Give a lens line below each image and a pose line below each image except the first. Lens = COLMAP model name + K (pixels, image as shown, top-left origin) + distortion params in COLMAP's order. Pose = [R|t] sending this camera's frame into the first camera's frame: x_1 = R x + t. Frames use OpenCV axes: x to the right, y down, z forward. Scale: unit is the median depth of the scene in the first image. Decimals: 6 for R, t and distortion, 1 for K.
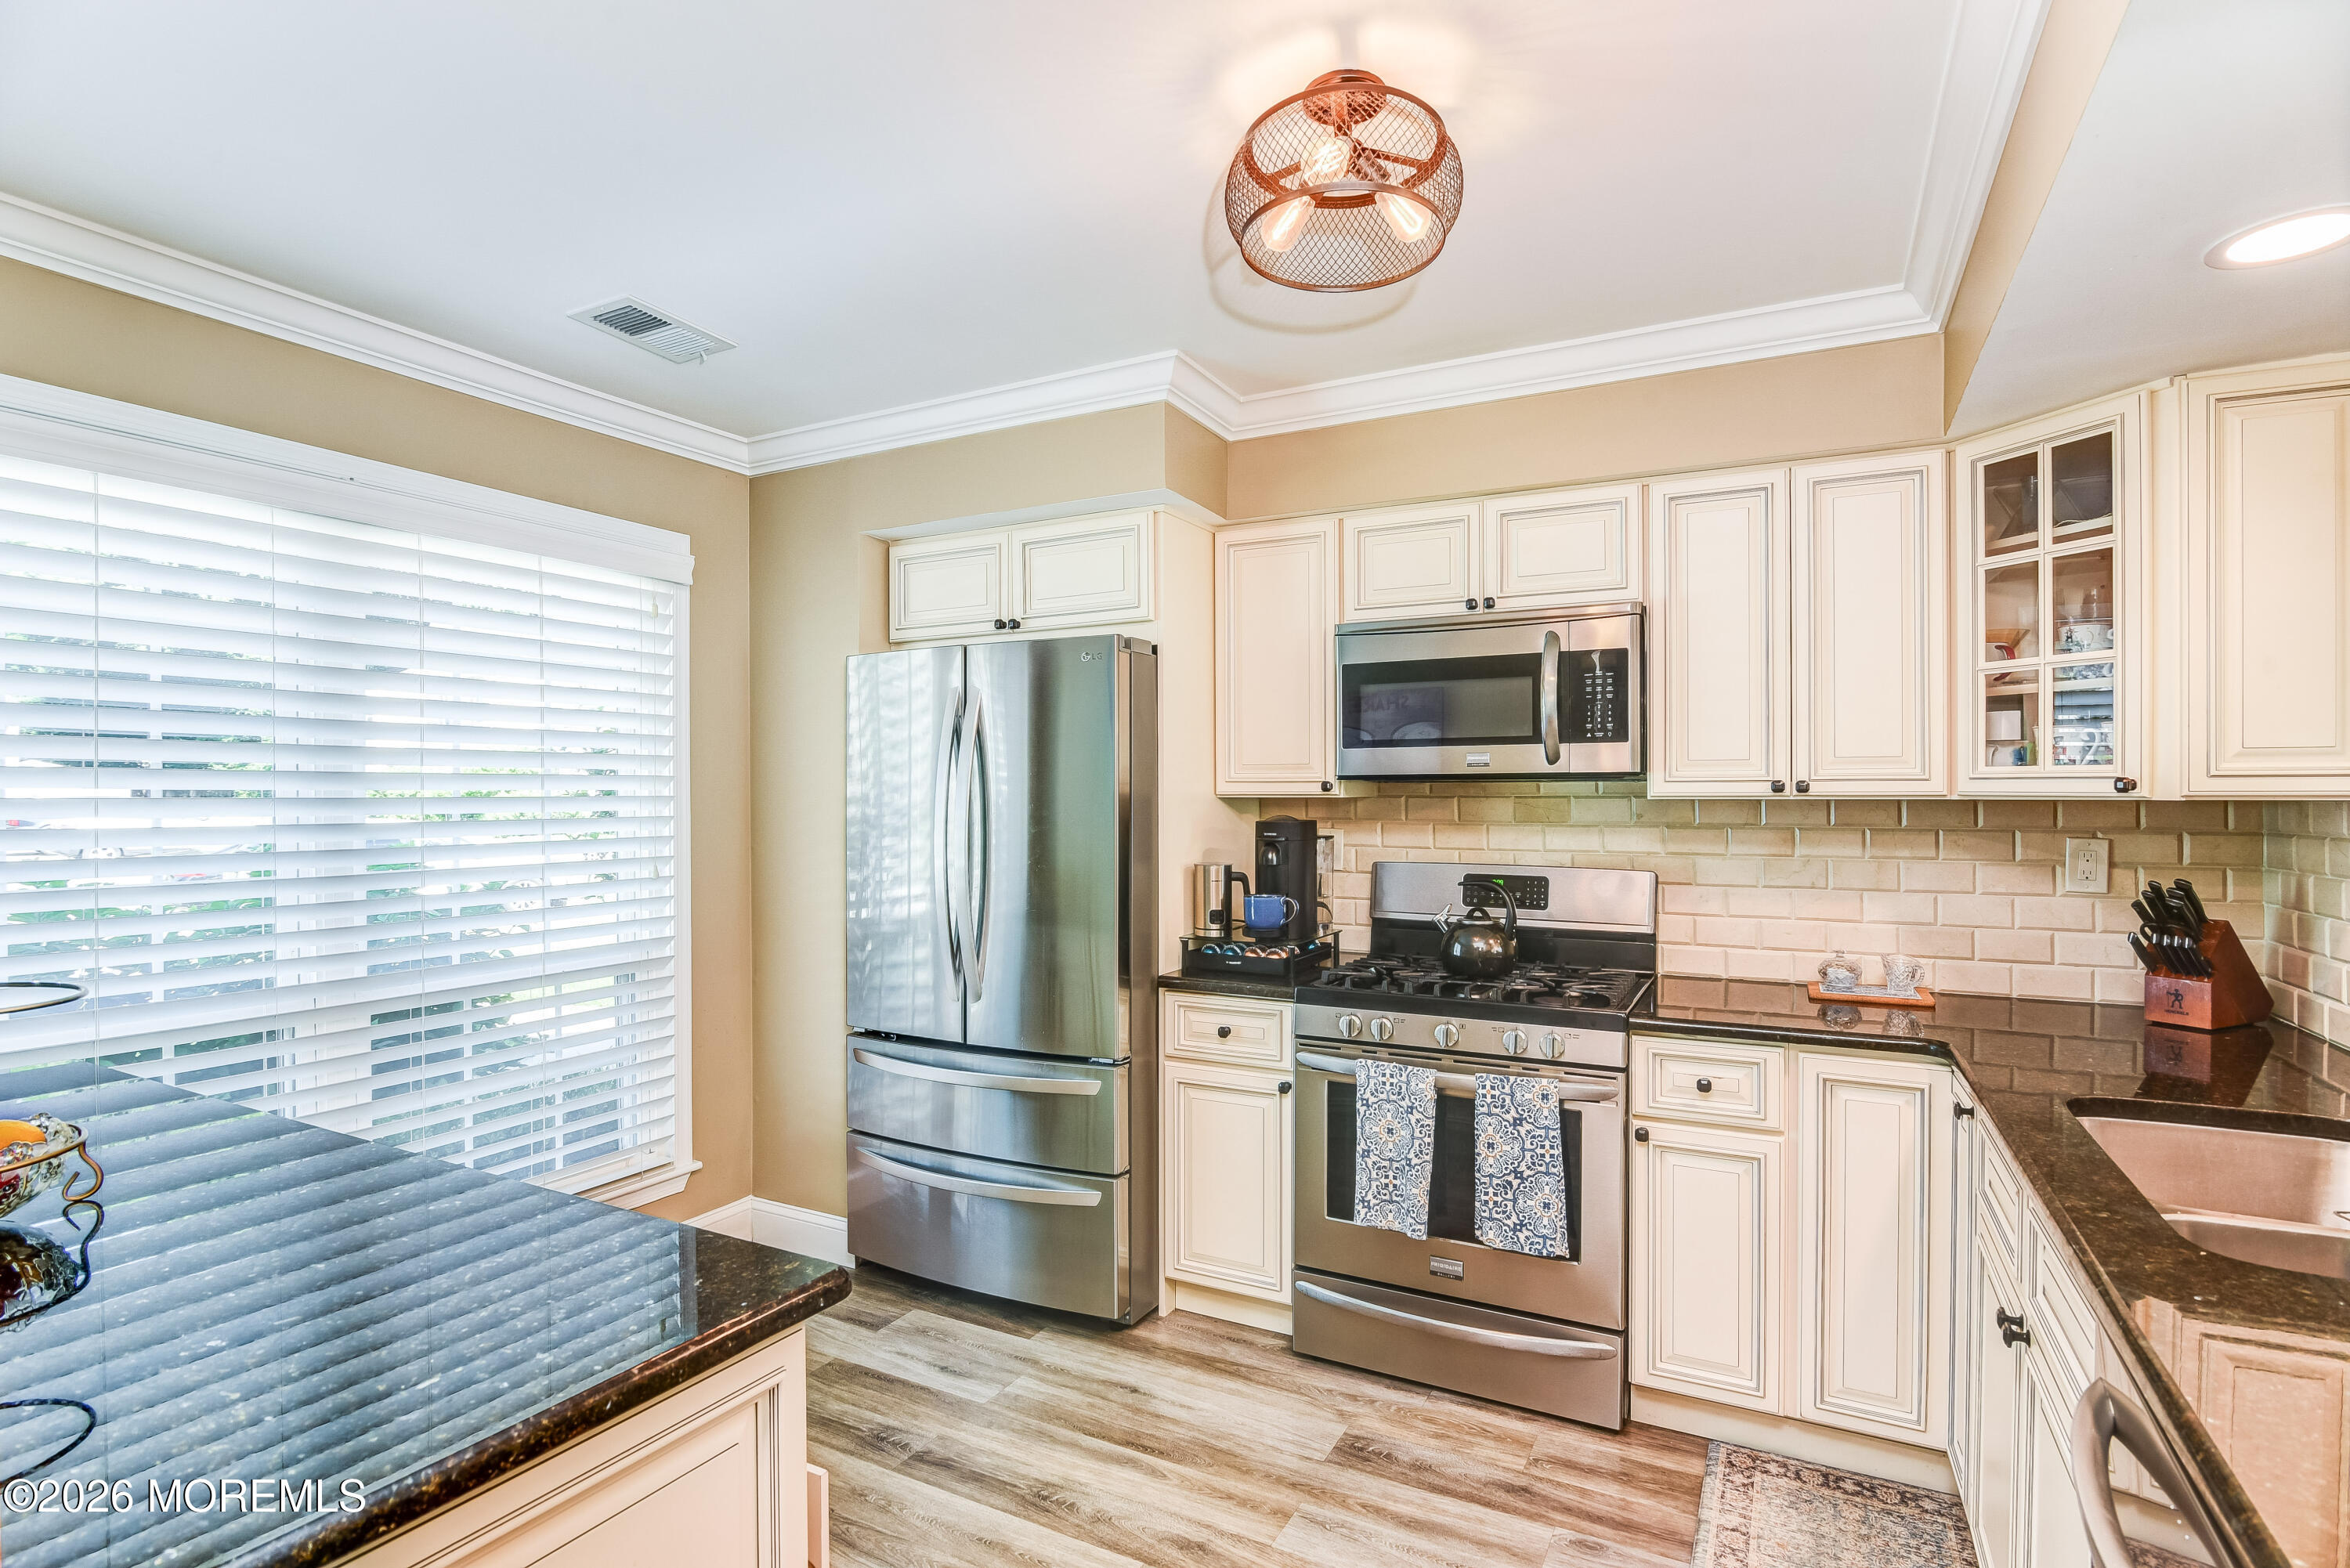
lens RADIAL K [[1140.4, 0, 1187.0], [0, 1140.4, 795.0], [0, 0, 1]] dist [-0.016609, -0.000675]
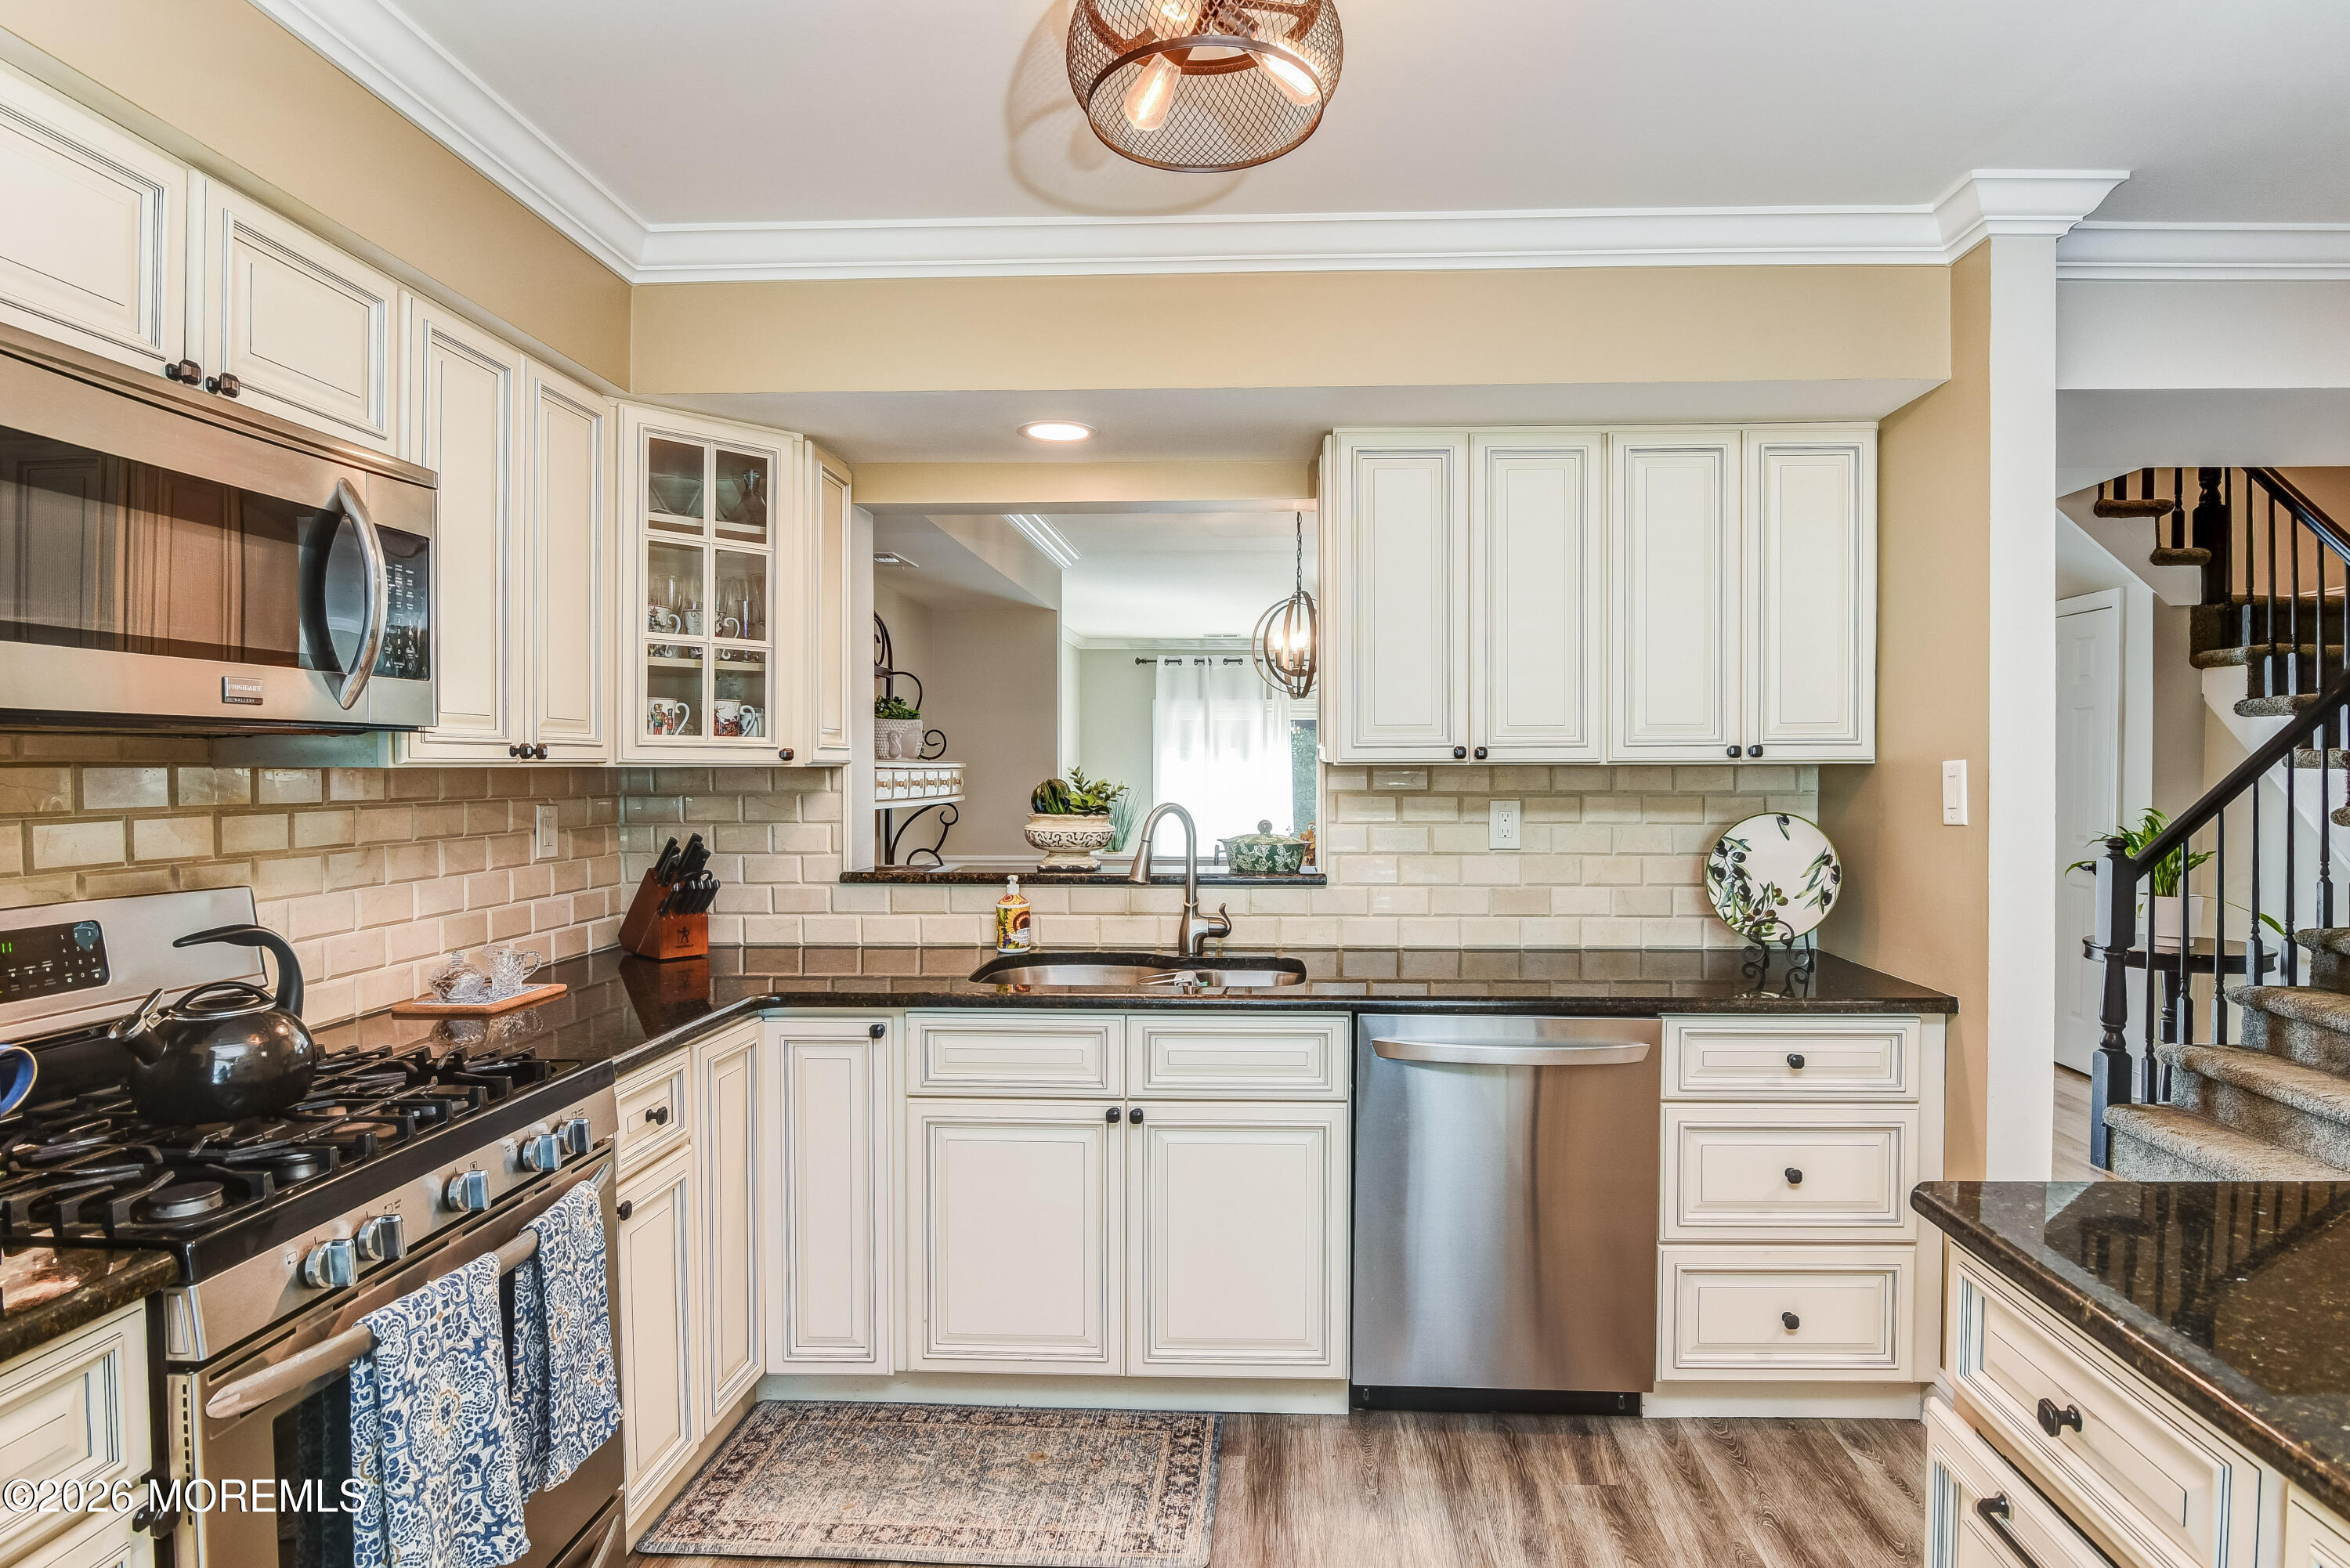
lens RADIAL K [[1202.4, 0, 1208.7], [0, 1202.4, 792.4], [0, 0, 1]] dist [-0.018810, -0.001507]
pose [[-0.403334, -0.019055, 0.914854, -0.445102], [0.002314, 0.999759, 0.021843, 0.004300], [-0.915050, 0.010927, -0.403192, 0.895052]]
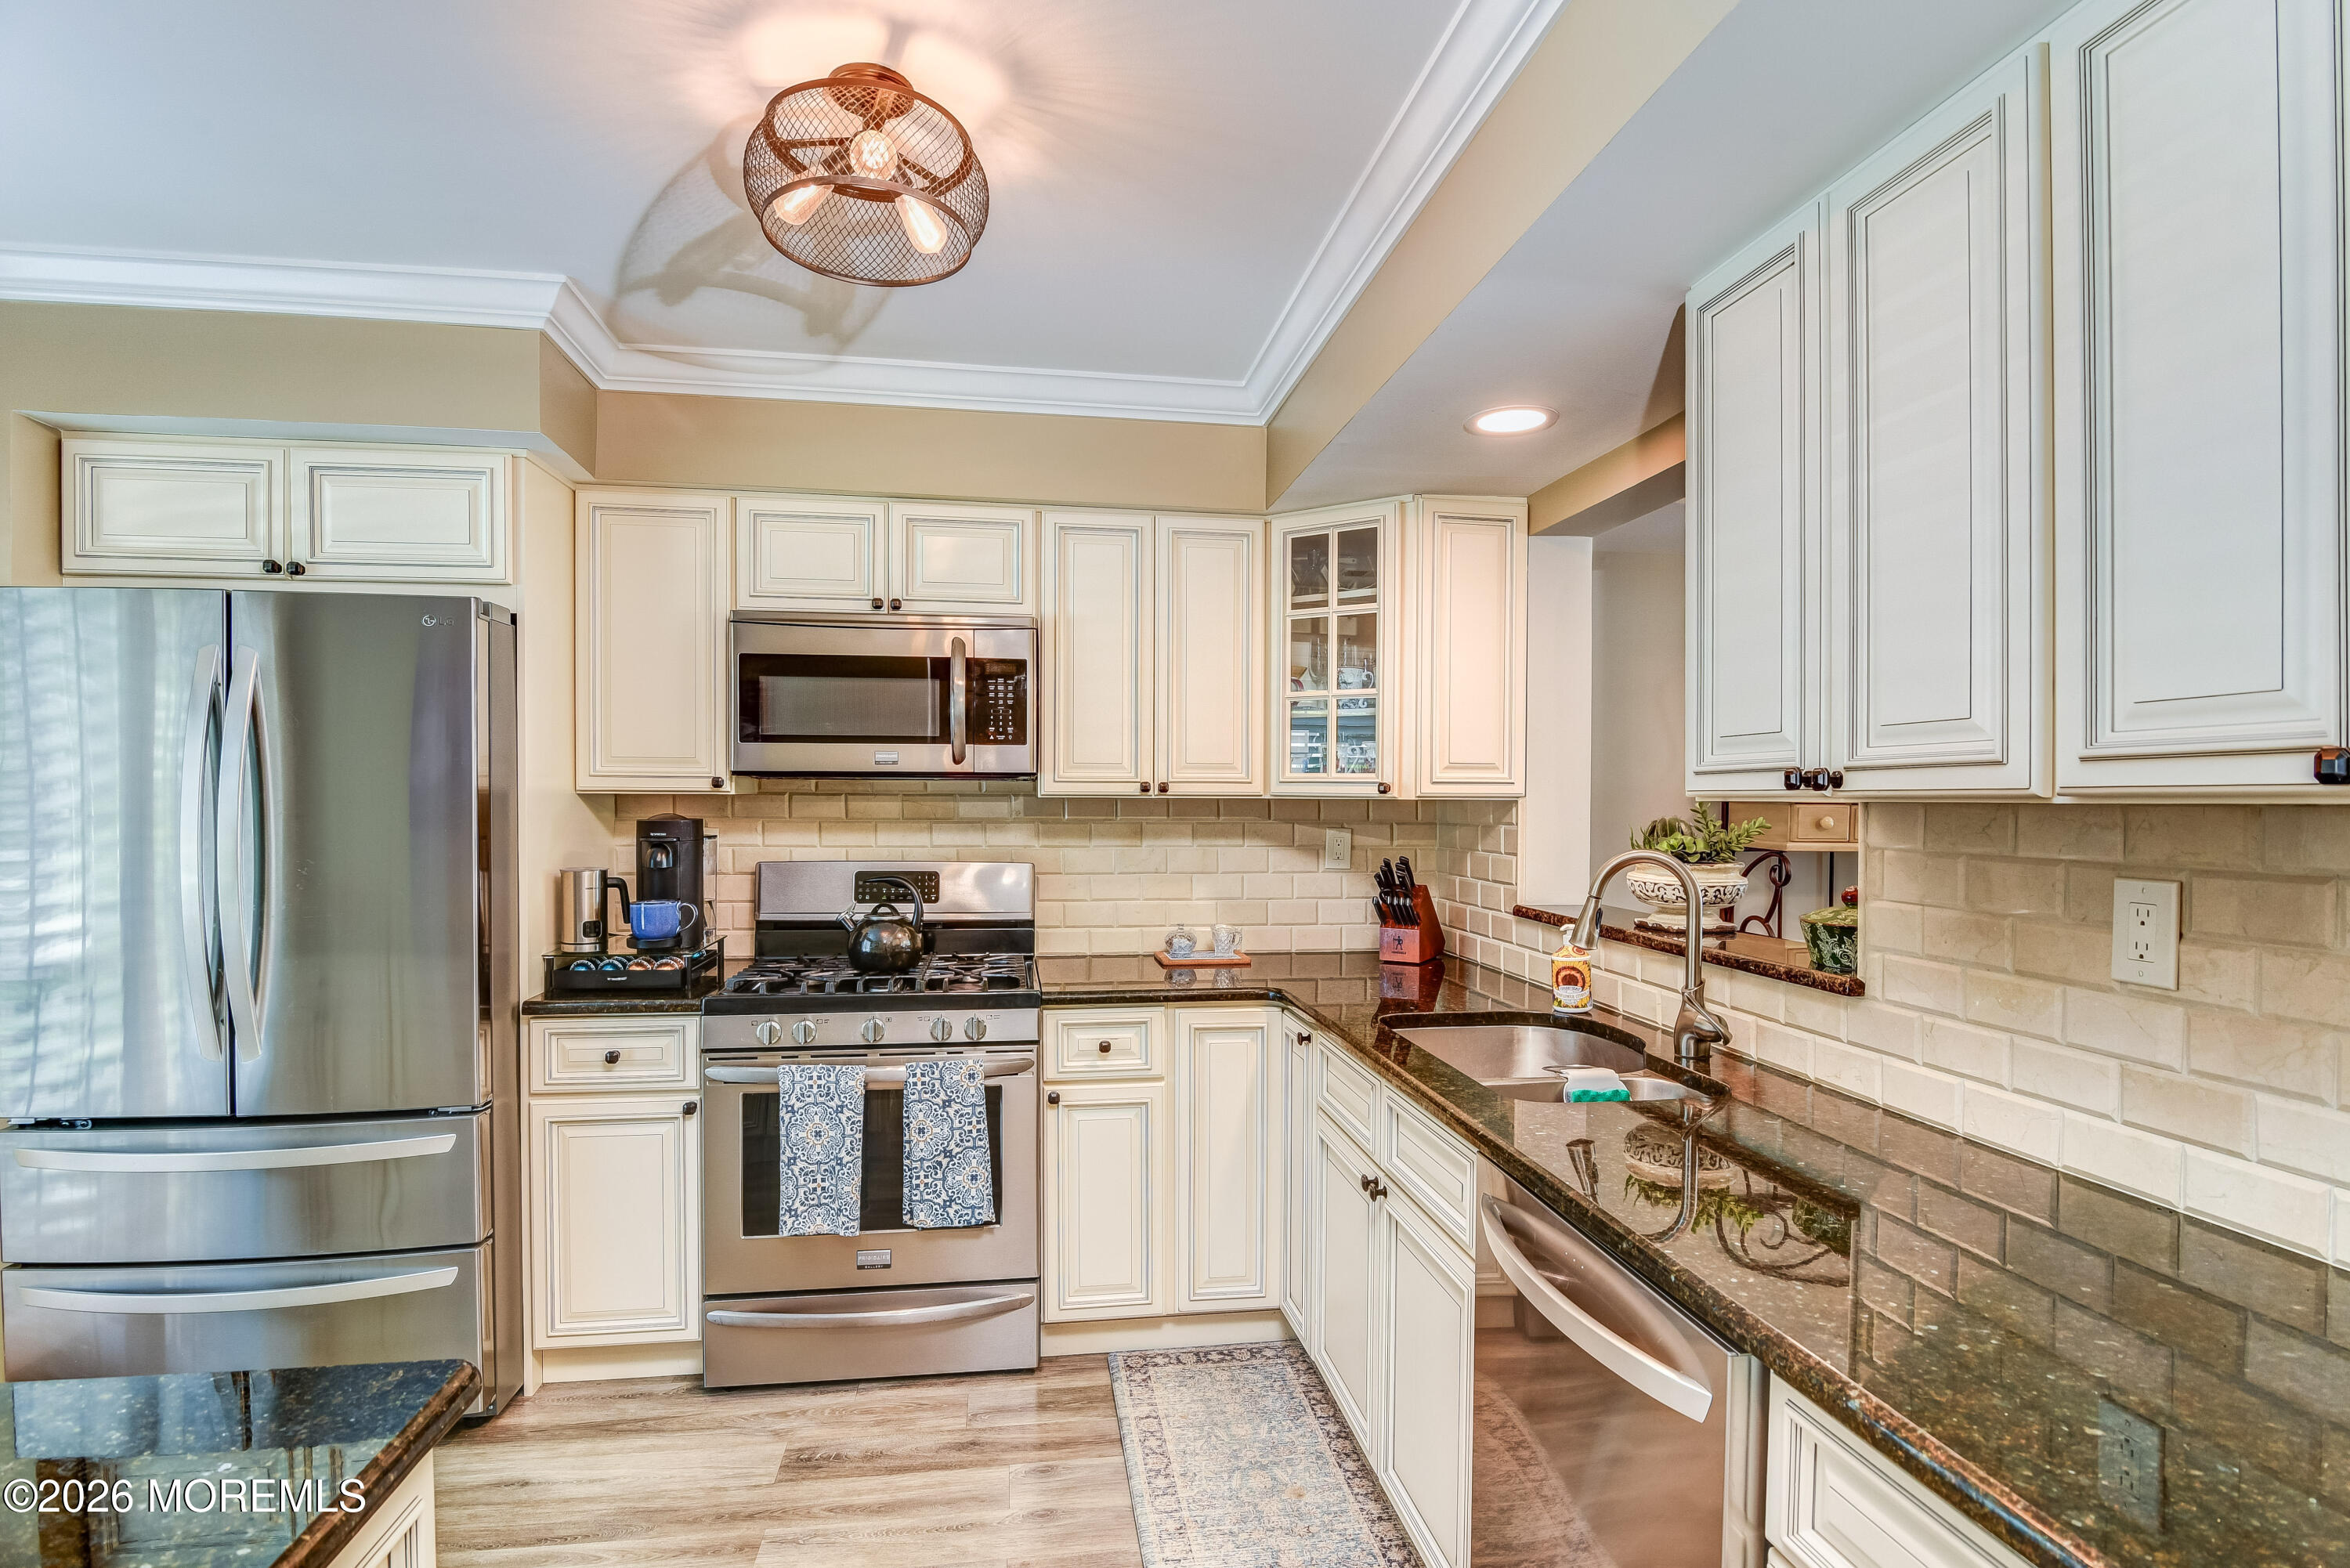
lens RADIAL K [[1162.0, 0, 1184.5], [0, 1162.0, 809.1], [0, 0, 1]] dist [-0.016242, -0.000658]
pose [[0.802229, -0.002079, 0.597012, -0.163887], [-0.005697, 0.999922, 0.011138, 0.001755], [-0.596989, -0.012336, 0.802155, 0.011435]]
